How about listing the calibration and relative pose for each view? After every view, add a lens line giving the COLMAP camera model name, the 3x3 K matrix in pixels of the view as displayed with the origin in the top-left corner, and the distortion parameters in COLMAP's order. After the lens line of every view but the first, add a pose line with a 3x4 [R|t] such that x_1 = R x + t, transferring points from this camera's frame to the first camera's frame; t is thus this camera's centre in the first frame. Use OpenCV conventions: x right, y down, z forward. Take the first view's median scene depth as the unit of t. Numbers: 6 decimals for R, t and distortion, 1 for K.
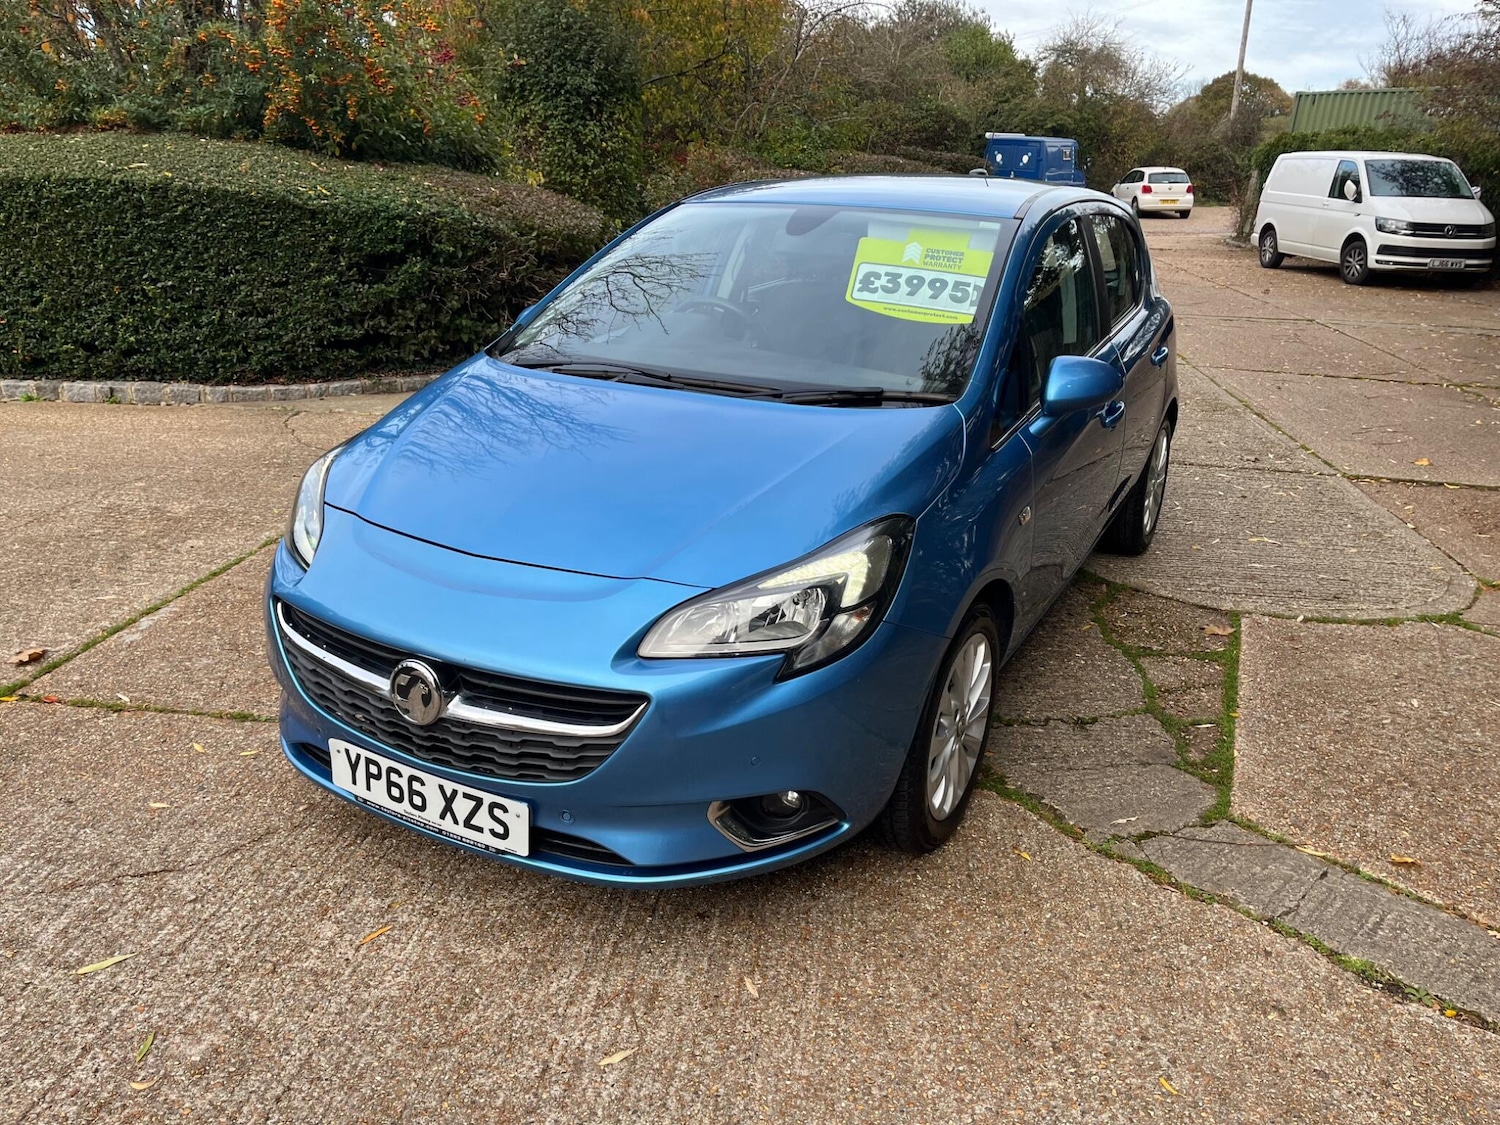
lens RADIAL K [[1132.4, 0, 740.3], [0, 1132.4, 571.7], [0, 0, 1]] dist [0.071733, -0.095058]
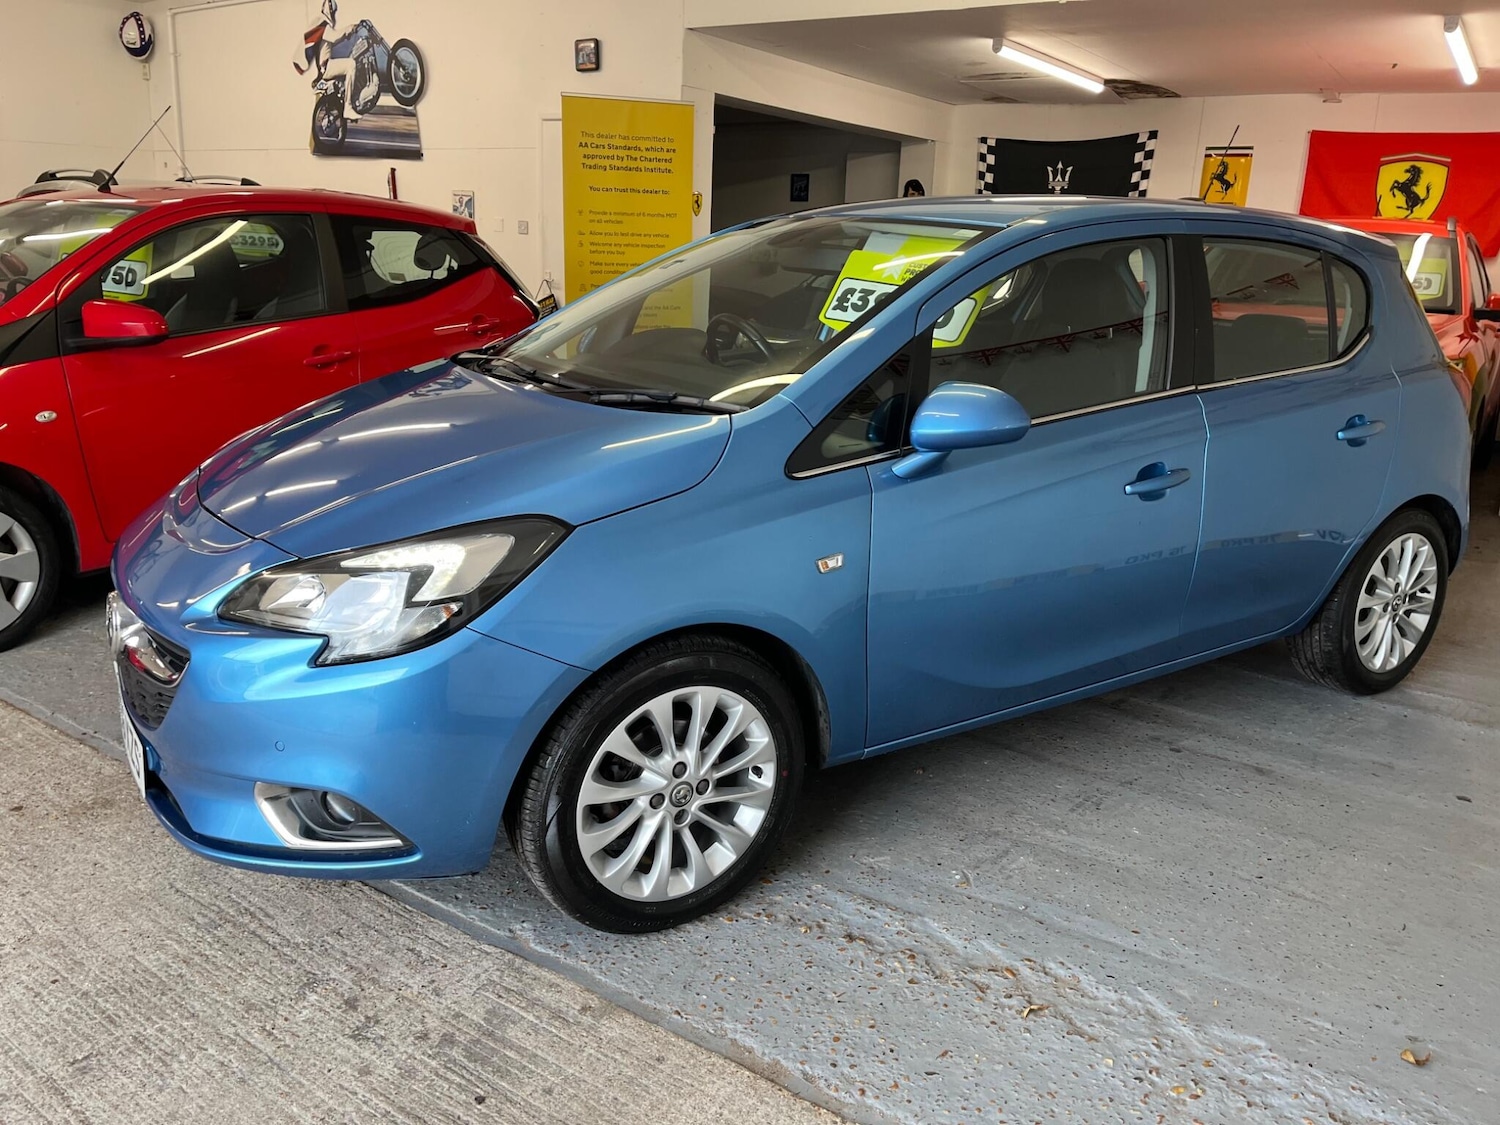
lens RADIAL K [[1132.4, 0, 754.7], [0, 1132.4, 550.6], [0, 0, 1]] dist [0.071733, -0.095058]
pose [[0.877904, 0.131032, -0.460559, 0.492157], [-0.172001, 0.983930, -0.047928, -0.007791], [0.446878, 0.121293, 0.886334, 0.211805]]
